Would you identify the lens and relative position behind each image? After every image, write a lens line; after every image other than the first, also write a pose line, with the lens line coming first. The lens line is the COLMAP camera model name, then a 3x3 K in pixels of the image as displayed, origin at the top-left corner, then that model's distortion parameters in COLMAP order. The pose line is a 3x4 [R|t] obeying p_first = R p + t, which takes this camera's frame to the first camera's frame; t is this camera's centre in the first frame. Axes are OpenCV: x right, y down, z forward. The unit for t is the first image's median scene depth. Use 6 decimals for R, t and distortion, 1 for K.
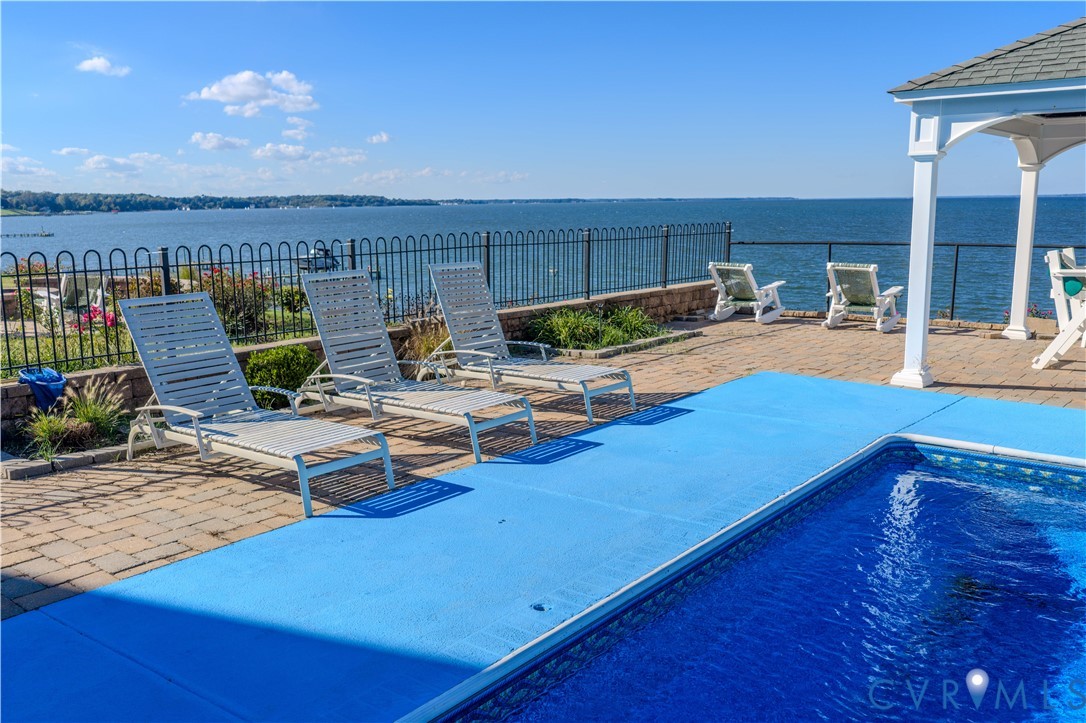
lens RADIAL K [[923.4, 0, 543.0], [0, 923.4, 361.5], [0, 0, 1]] dist [0.010469, -0.007882]
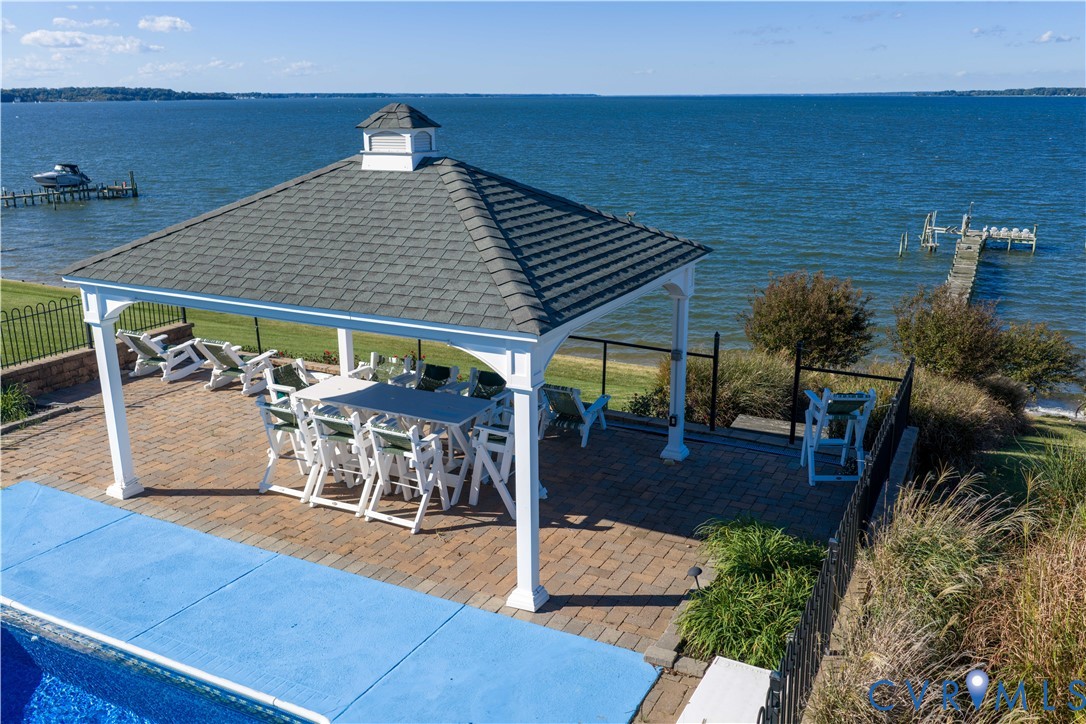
lens RADIAL K [[907.5, 0, 543.0], [0, 907.5, 362.0], [0, 0, 1]] dist [0.011499, -0.003372]
pose [[0.979388, -0.051596, 0.195289, 0.590054], [0.029201, 0.992835, 0.115866, -0.228231], [-0.199868, -0.107775, 0.973877, -0.247826]]
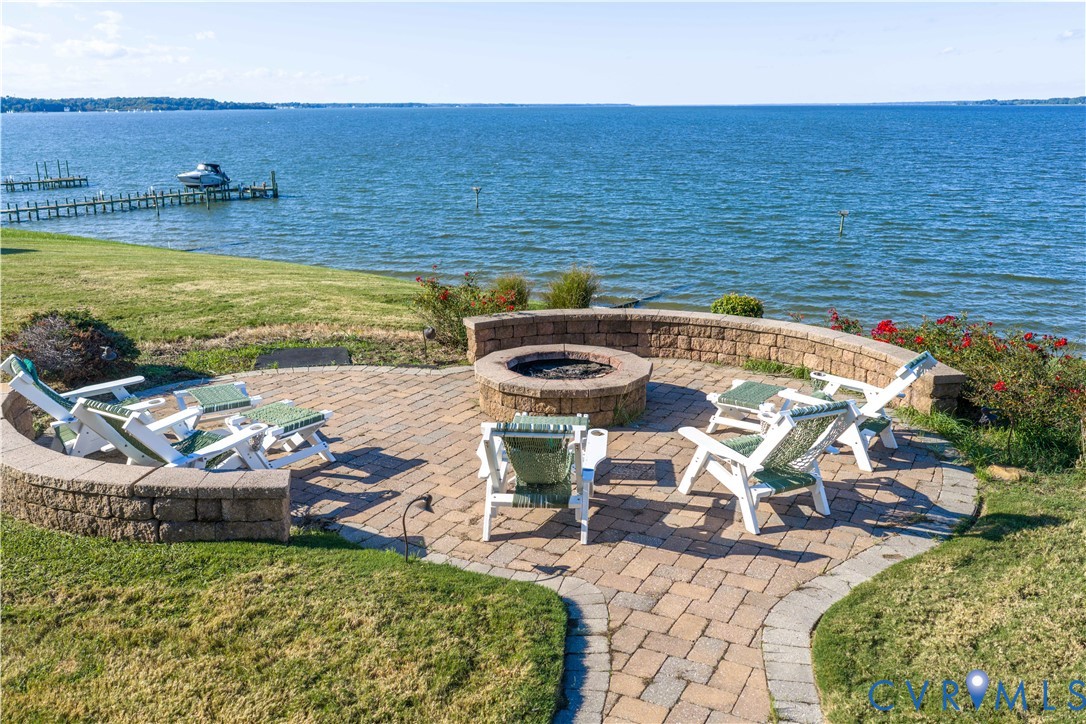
lens RADIAL K [[907.5, 0, 543.0], [0, 907.5, 362.0], [0, 0, 1]] dist [0.011499, -0.003372]
pose [[0.985730, -0.041093, 0.163239, -0.984471], [0.024055, 0.994180, 0.105012, -0.197573], [-0.166605, -0.099587, 0.980982, 0.620026]]
